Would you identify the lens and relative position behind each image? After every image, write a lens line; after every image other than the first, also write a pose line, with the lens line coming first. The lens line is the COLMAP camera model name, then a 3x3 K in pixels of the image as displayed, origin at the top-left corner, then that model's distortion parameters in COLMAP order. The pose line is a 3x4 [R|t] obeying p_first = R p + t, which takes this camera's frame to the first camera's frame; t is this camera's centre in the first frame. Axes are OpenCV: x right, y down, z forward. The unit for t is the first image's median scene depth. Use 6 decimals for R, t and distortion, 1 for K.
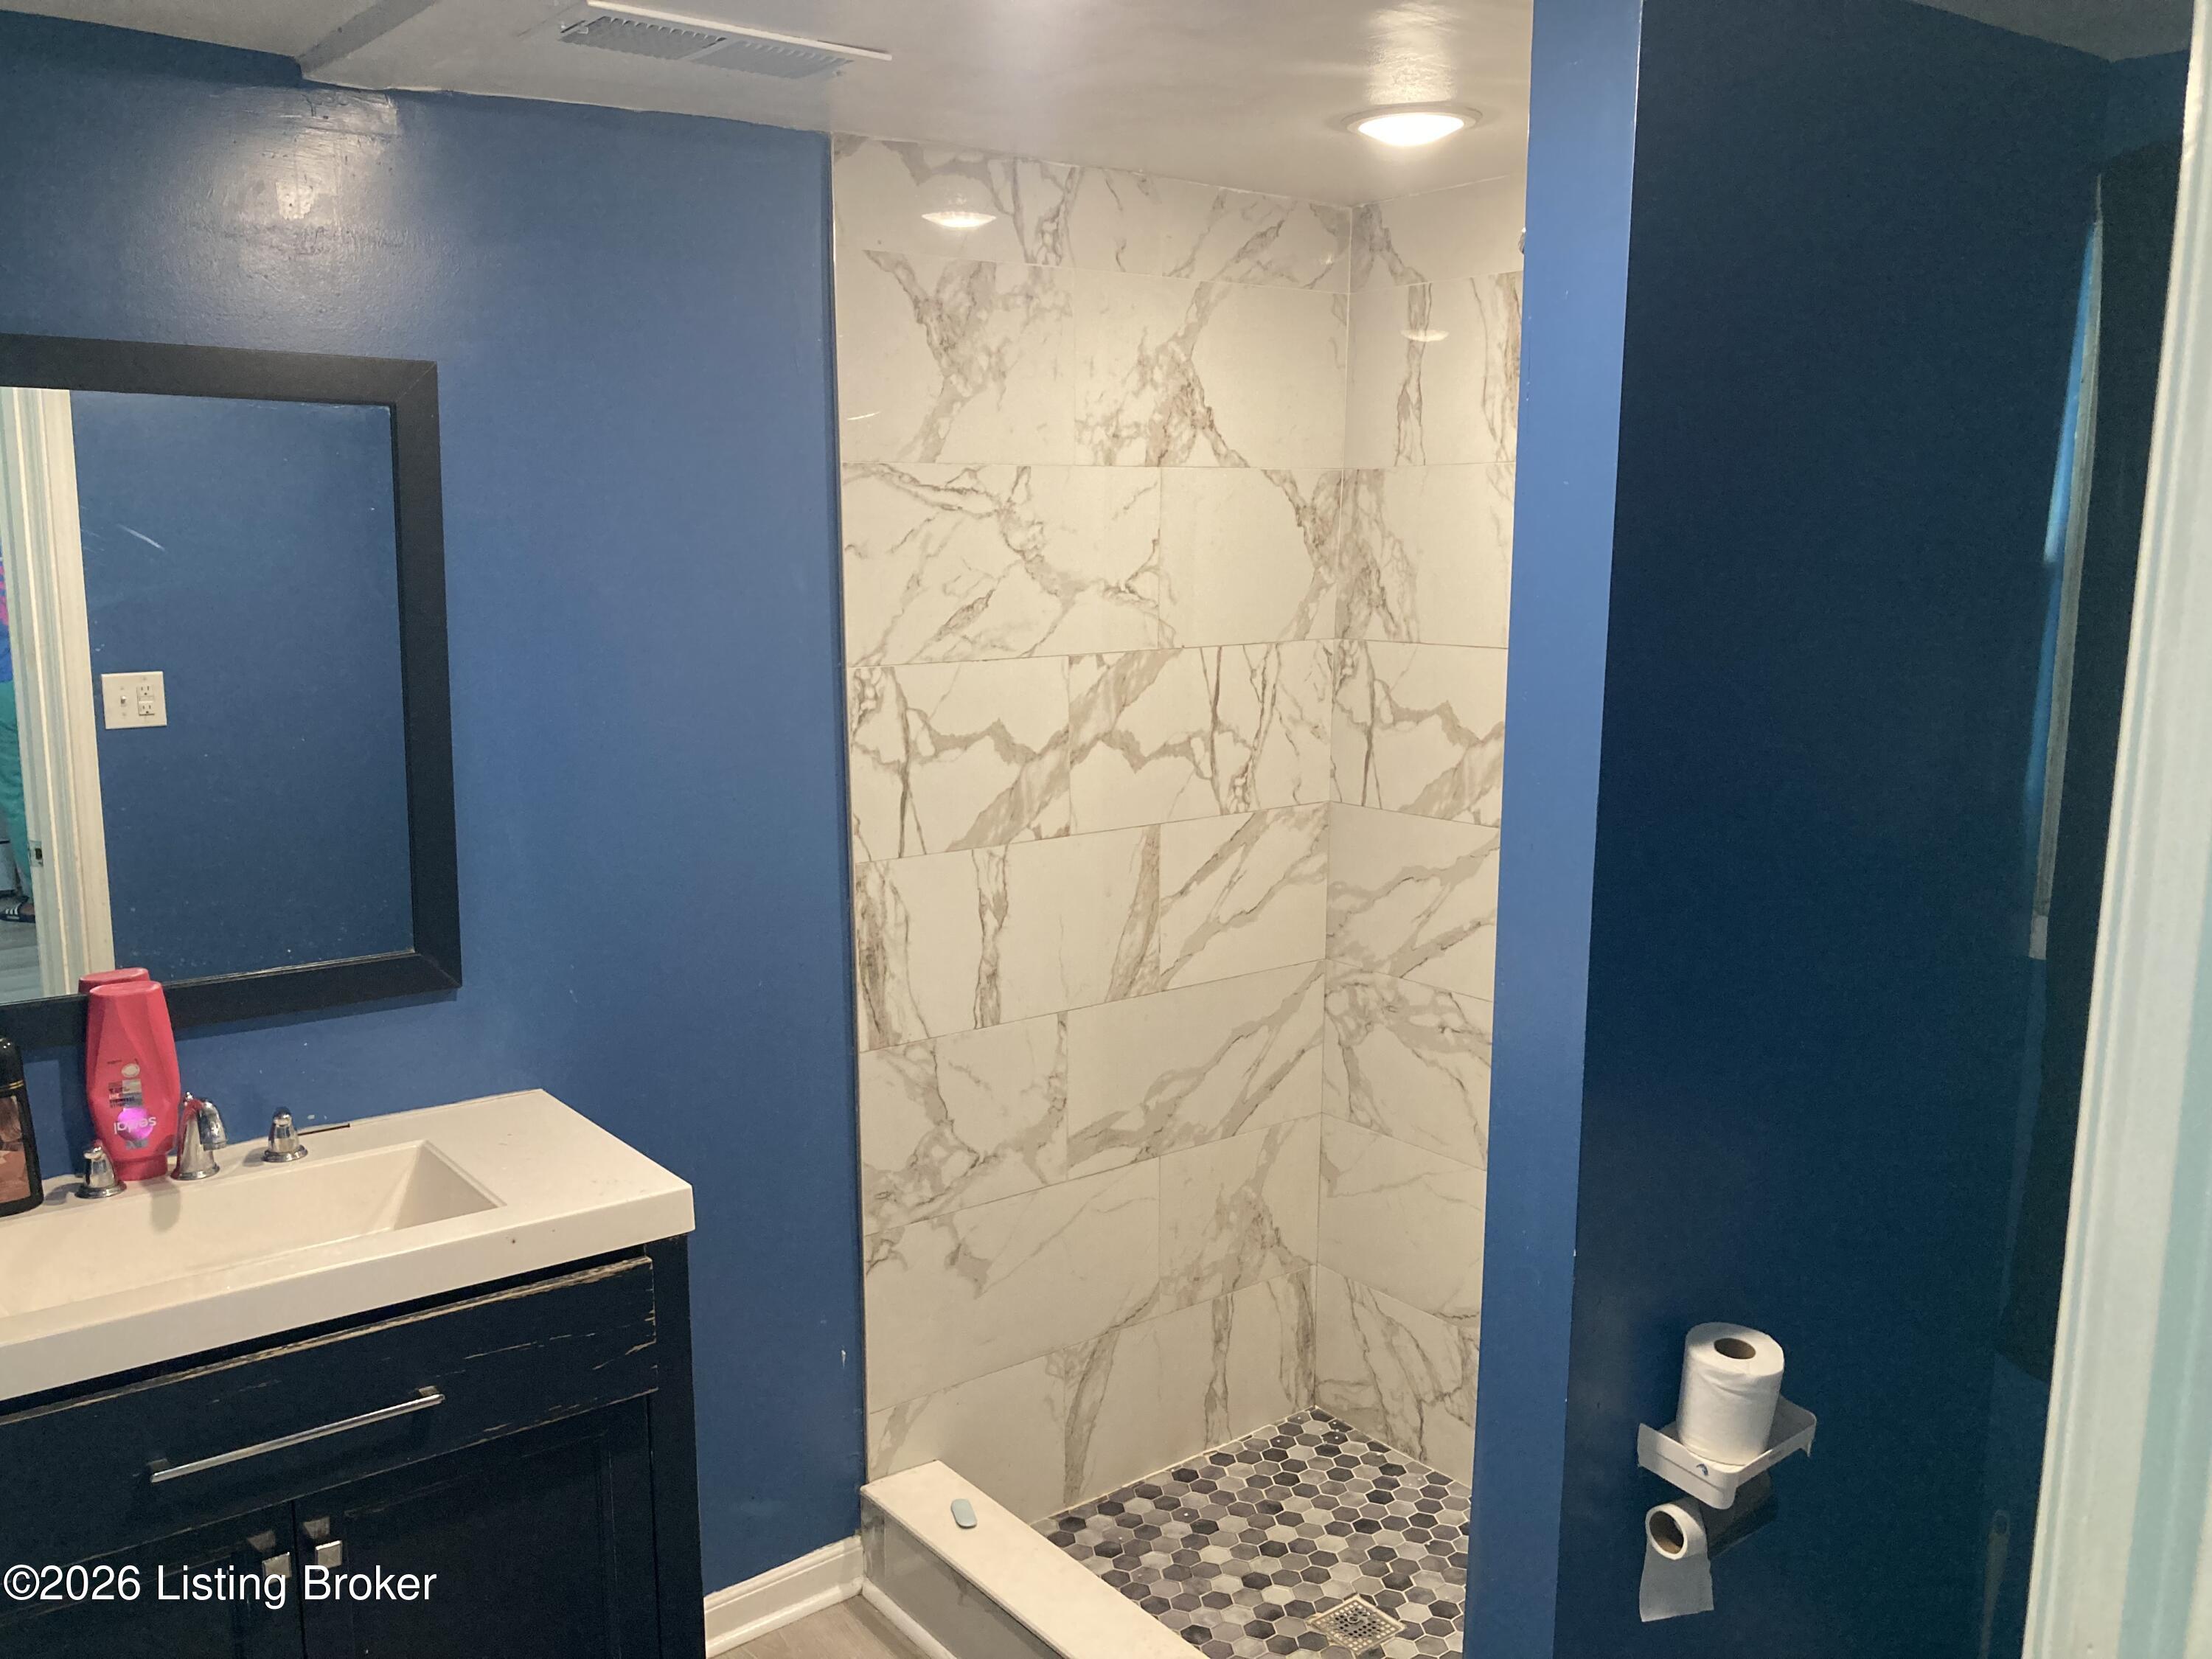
lens RADIAL K [[1821.6, 0, 1100.5], [0, 1821.6, 834.1], [0, 0, 1]] dist [0.026735, -0.062228]
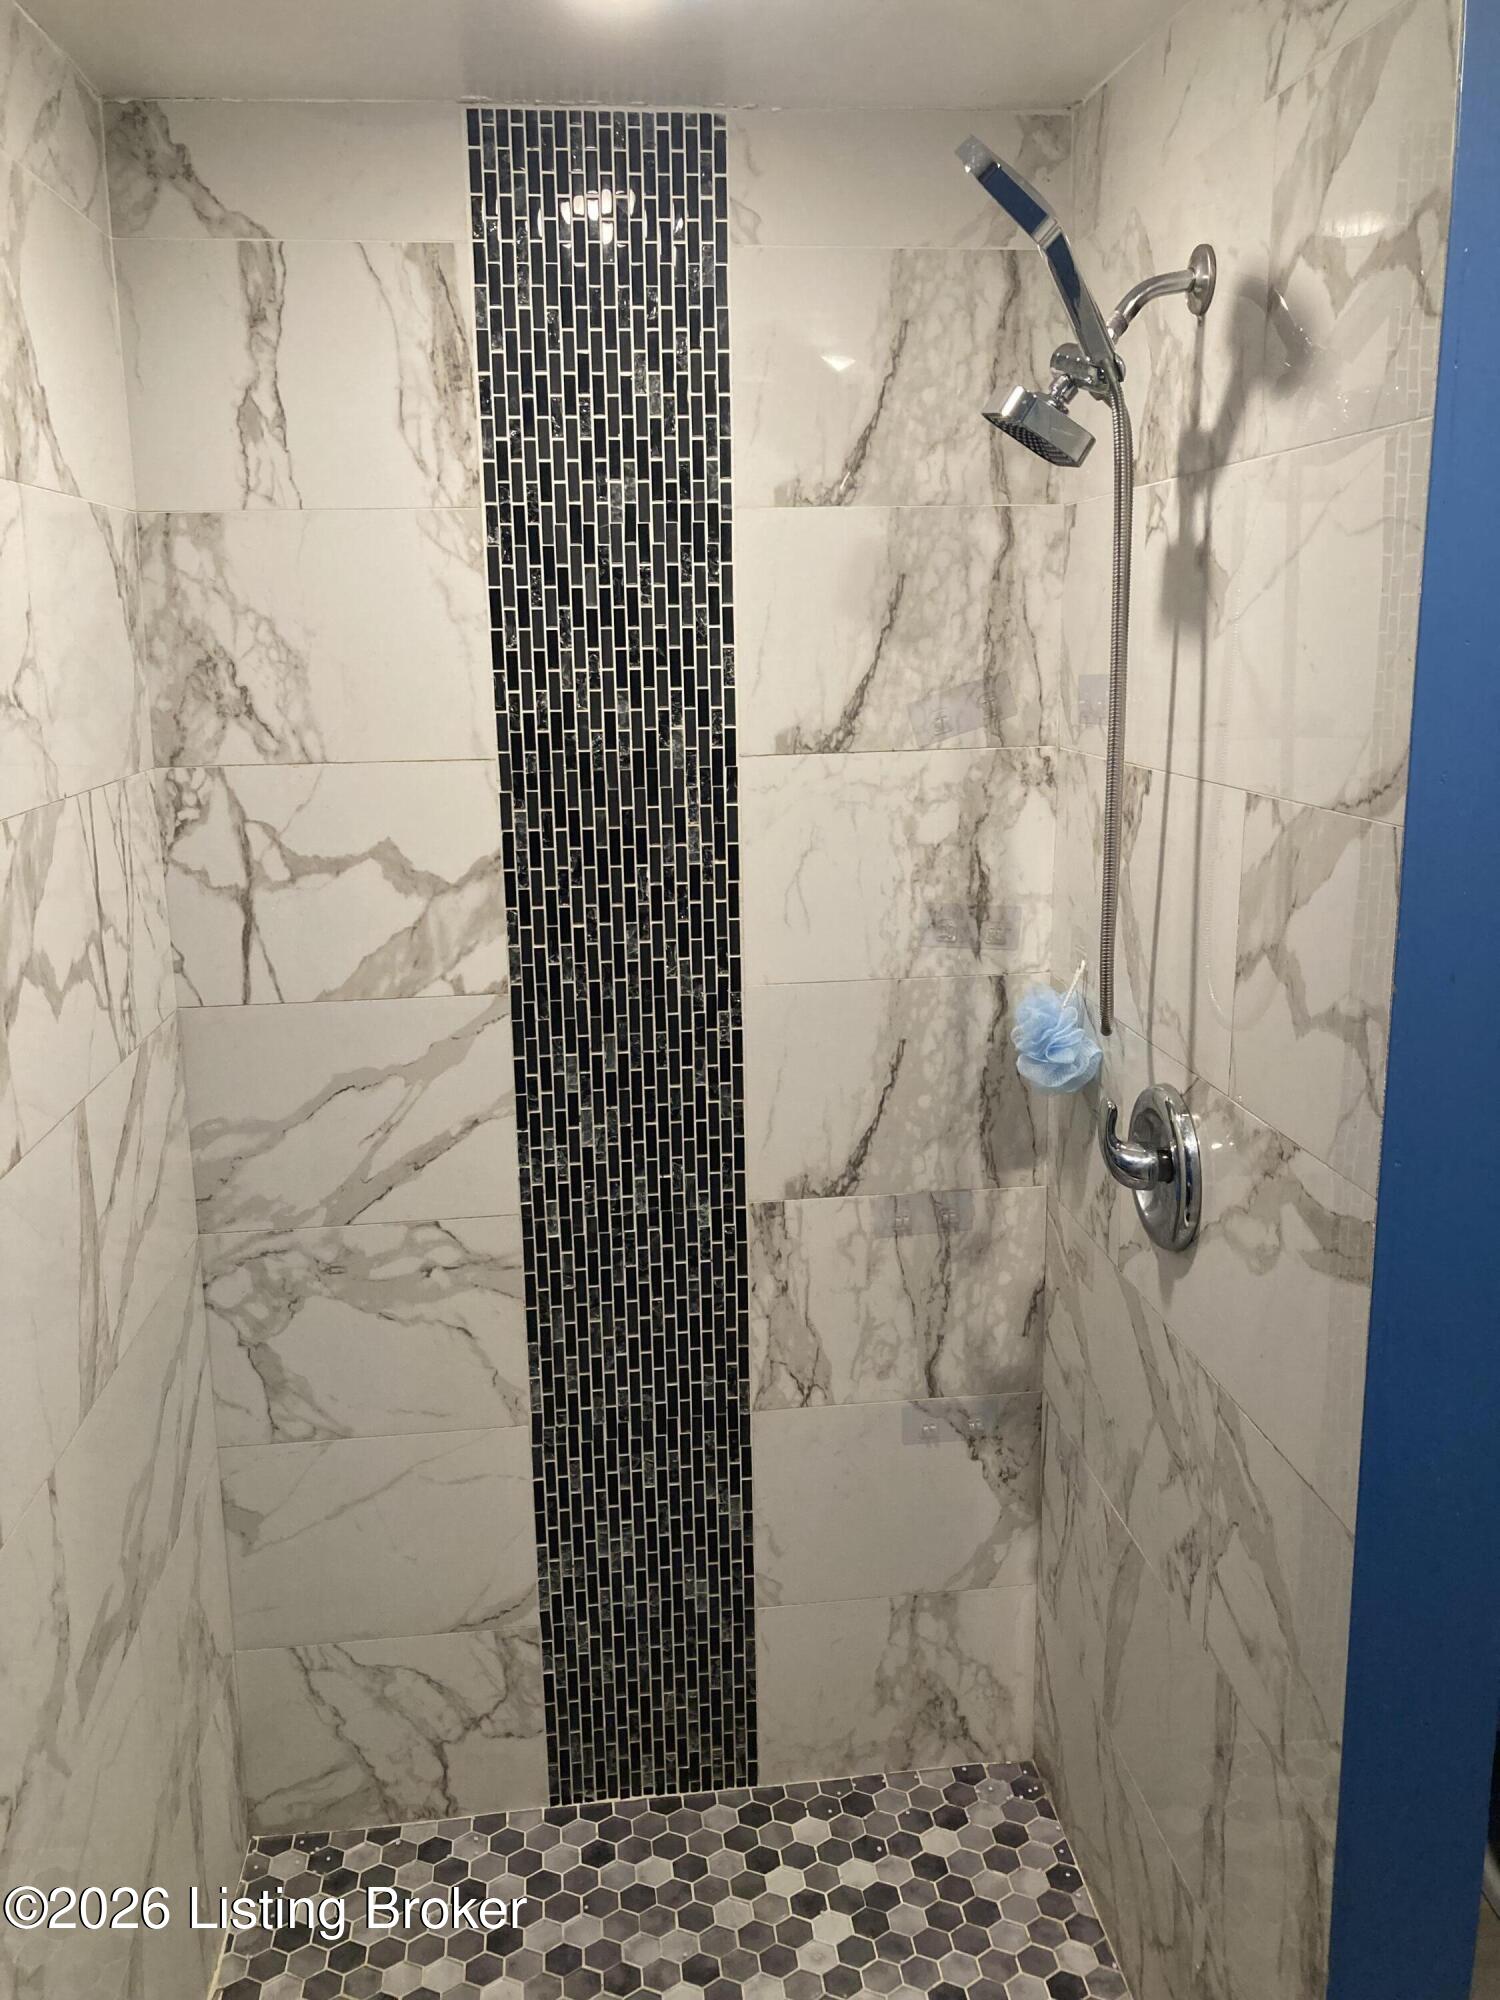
lens RADIAL K [[1647.0, 0, 756.3], [0, 1647.0, 991.7], [0, 0, 1]] dist [0.026735, -0.062228]
pose [[0.498848, -0.189772, 0.845658, -0.299054], [0.158294, 0.979271, 0.126379, -0.070996], [-0.852111, 0.070819, 0.518547, 0.520460]]
